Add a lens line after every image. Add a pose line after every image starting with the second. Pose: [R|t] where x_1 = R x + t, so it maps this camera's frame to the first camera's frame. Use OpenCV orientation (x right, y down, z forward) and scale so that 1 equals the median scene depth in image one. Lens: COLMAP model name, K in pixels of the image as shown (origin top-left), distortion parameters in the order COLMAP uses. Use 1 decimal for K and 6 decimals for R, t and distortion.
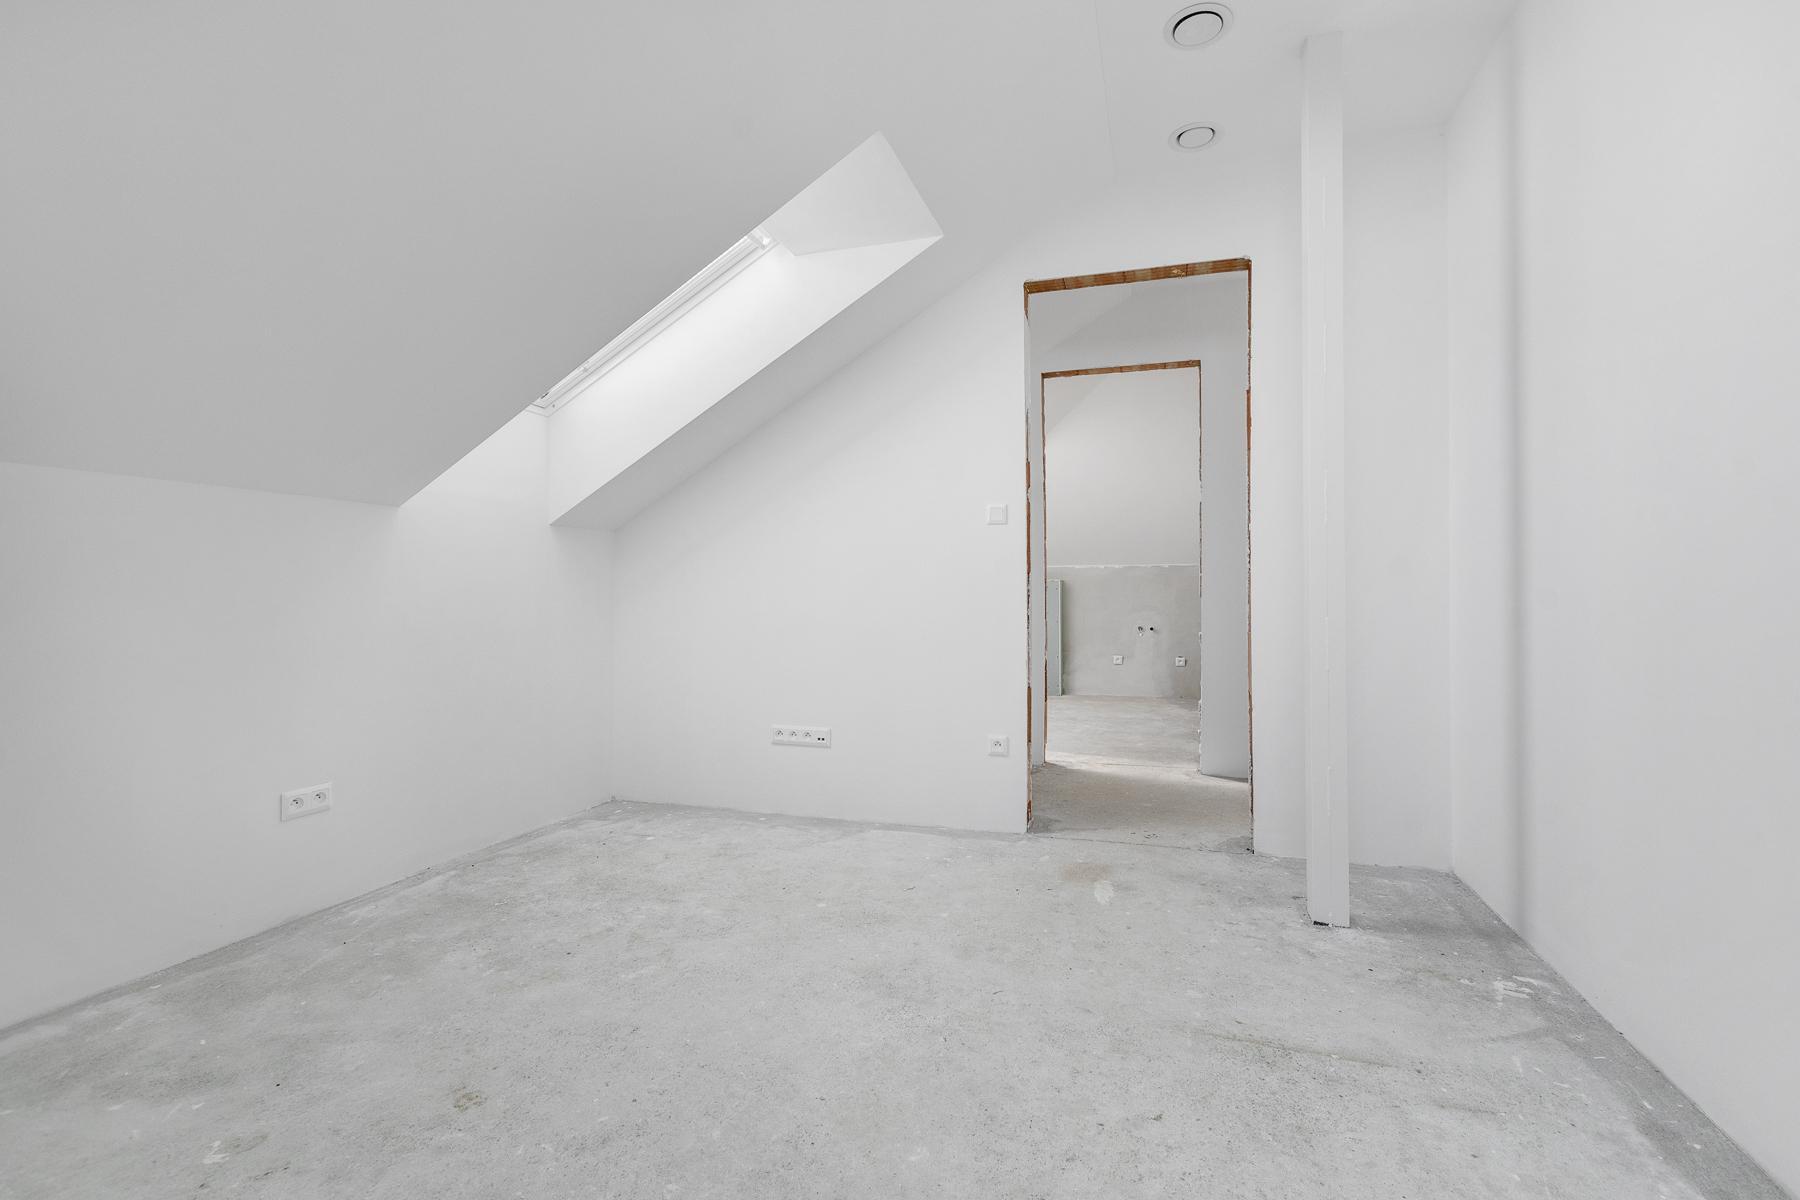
lens RADIAL K [[772.3, 0, 900.0], [0, 772.3, 600.0], [0, 0, 1]] dist [-0.000202, -0.000646]
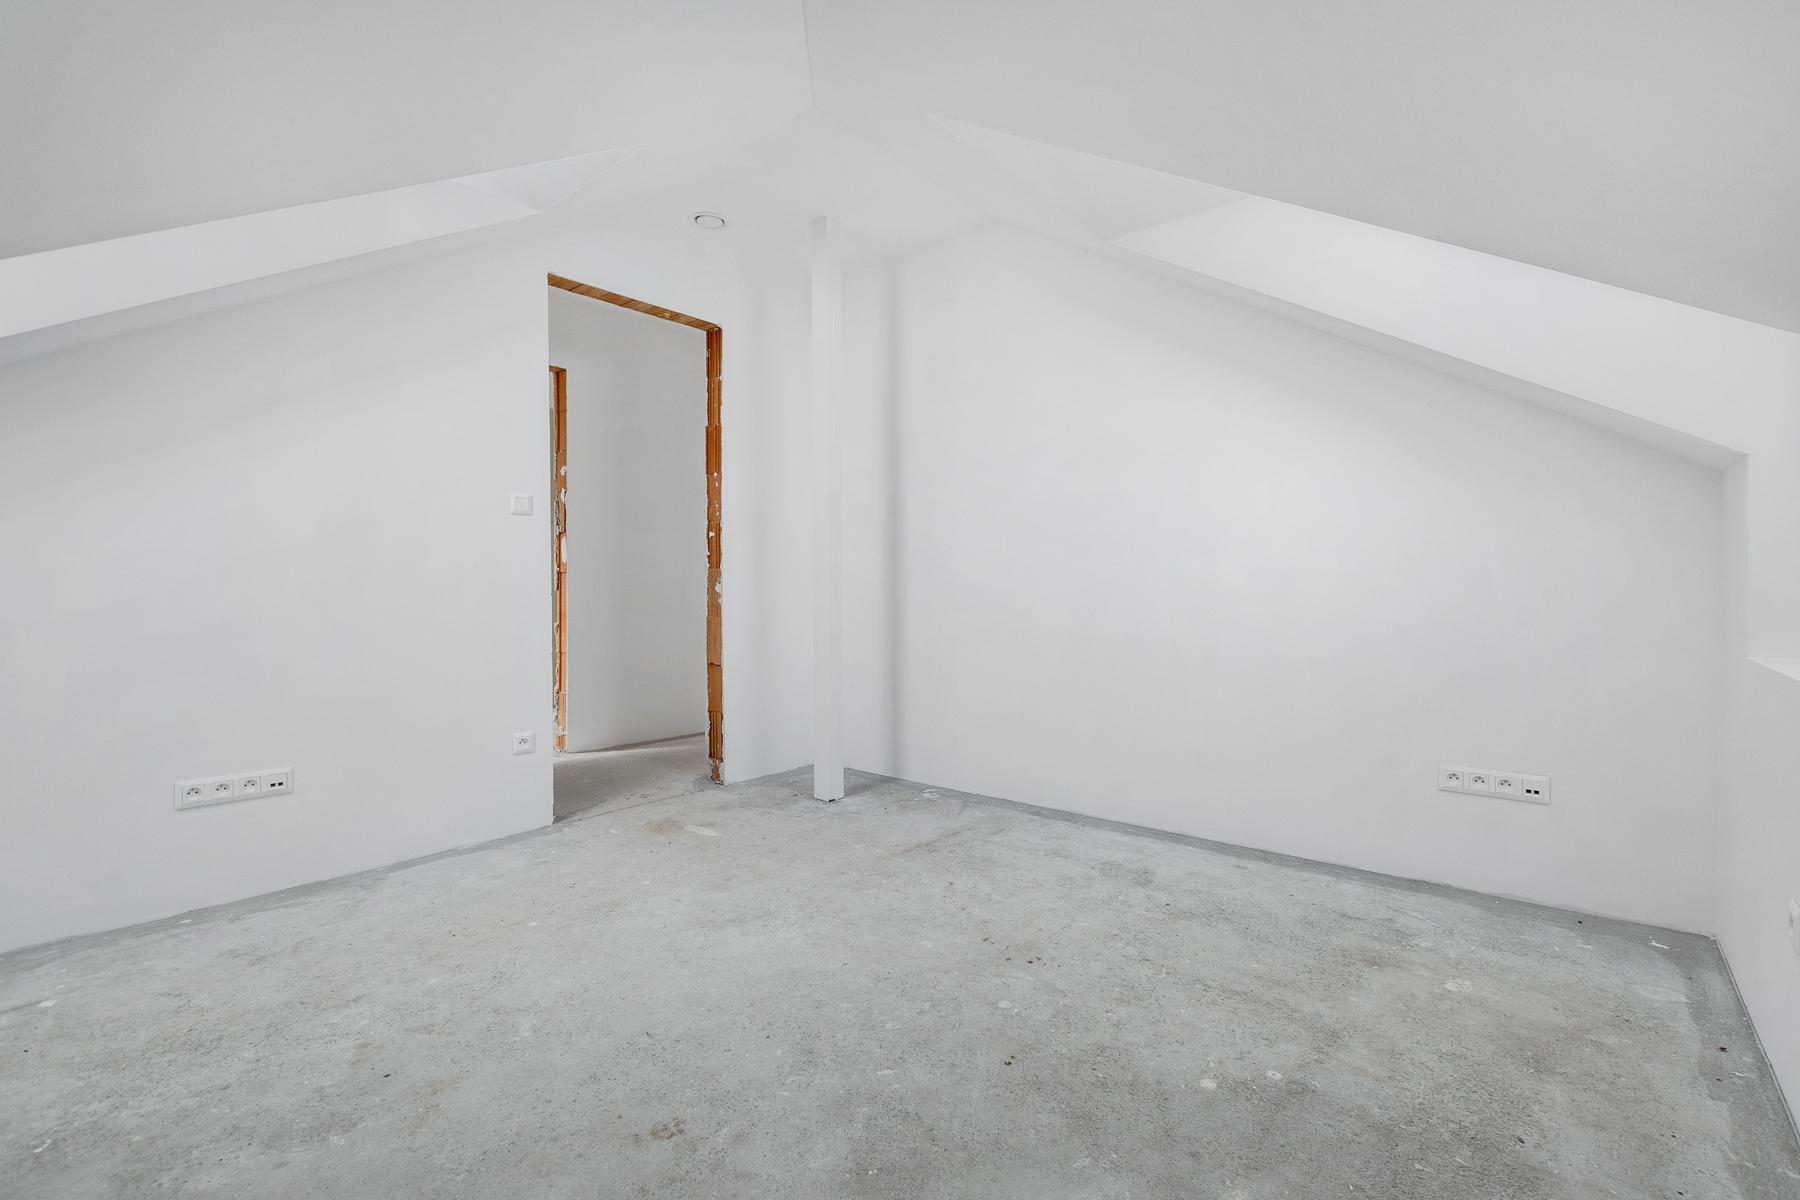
lens RADIAL K [[793.9, 0, 905.0], [0, 793.9, 607.2], [0, 0, 1]] dist [0.013683, -0.005840]
pose [[0.406710, -0.022899, 0.913270, -0.605282], [0.008567, 0.999737, 0.021252, 0.001141], [-0.913517, -0.000819, 0.406799, 0.162053]]
